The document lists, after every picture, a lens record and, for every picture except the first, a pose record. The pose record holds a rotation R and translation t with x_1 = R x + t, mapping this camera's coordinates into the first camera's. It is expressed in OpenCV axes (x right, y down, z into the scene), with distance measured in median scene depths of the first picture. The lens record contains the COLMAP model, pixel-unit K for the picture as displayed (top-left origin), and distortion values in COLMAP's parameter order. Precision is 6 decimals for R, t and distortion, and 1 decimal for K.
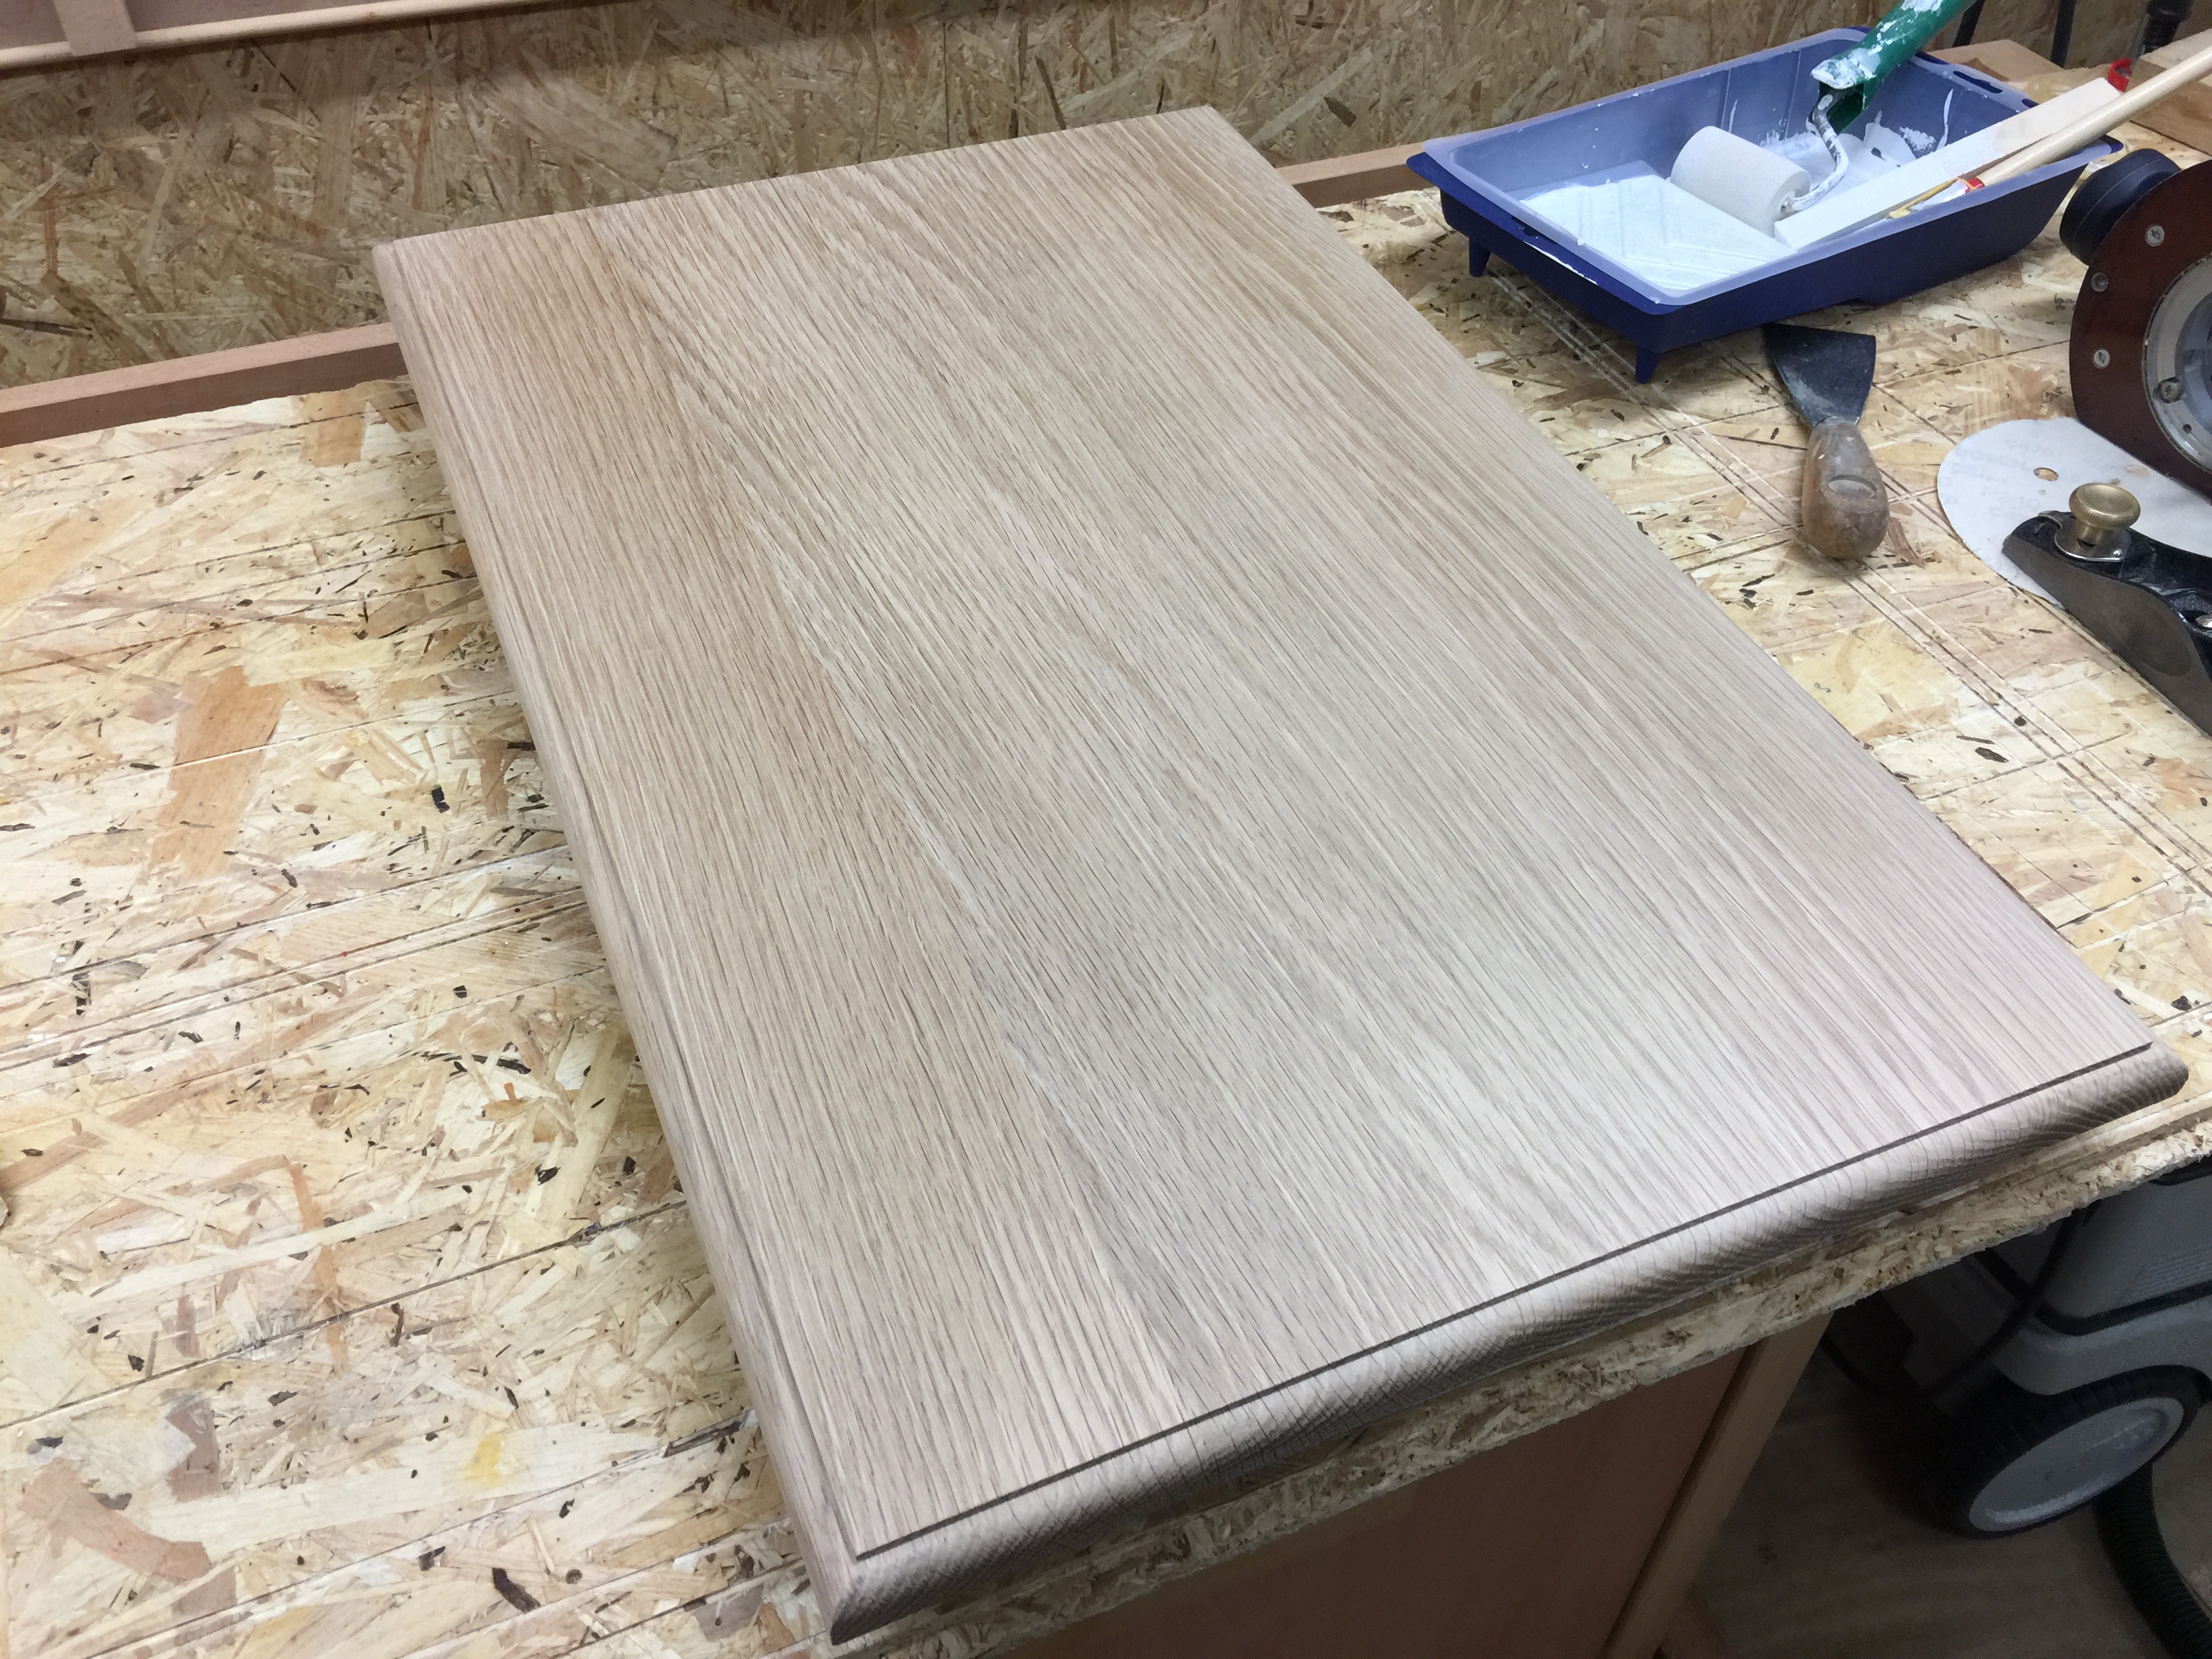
lens RADIAL K [[1887.2, 0, 1112.2], [0, 1887.2, 837.1], [0, 0, 1]] dist [0.081867, -0.128462]
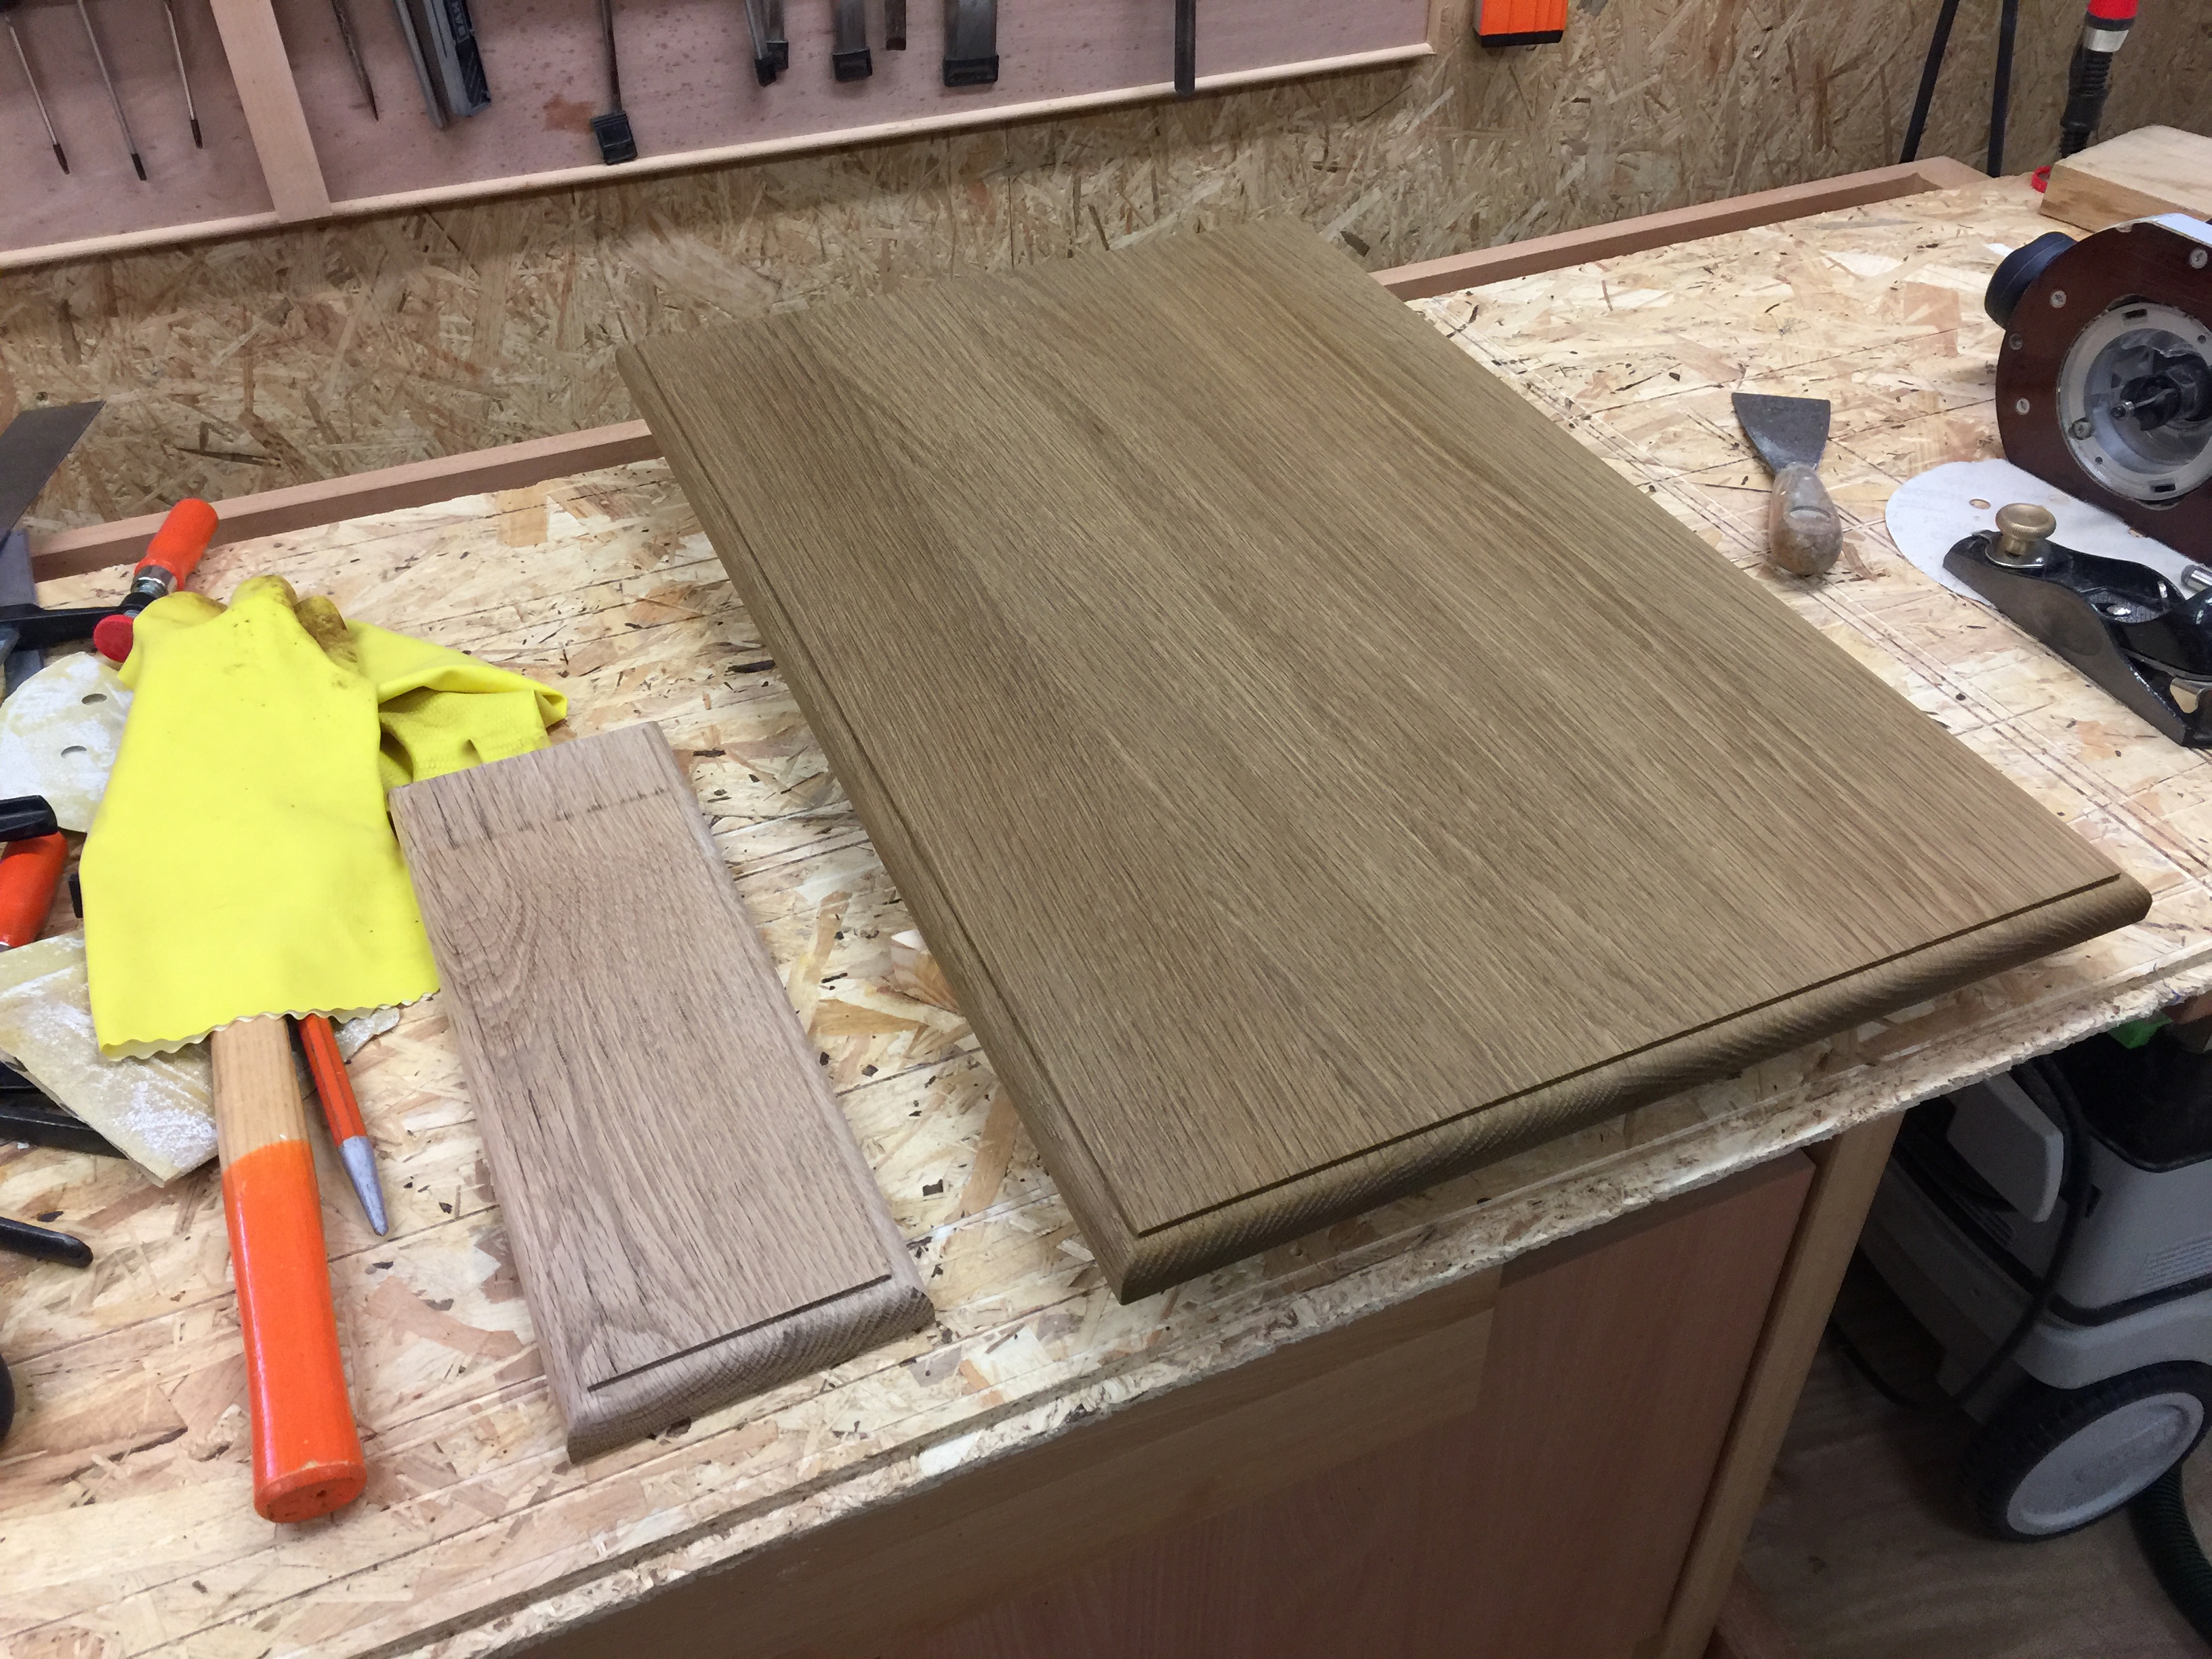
lens RADIAL K [[1887.2, 0, 1114.4], [0, 1887.2, 840.4], [0, 0, 1]] dist [0.081867, -0.128462]
pose [[0.999386, -0.032310, -0.013524, -0.031274], [0.031121, 0.996274, -0.080437, 0.093997], [0.016072, 0.079966, 0.996668, -0.158723]]
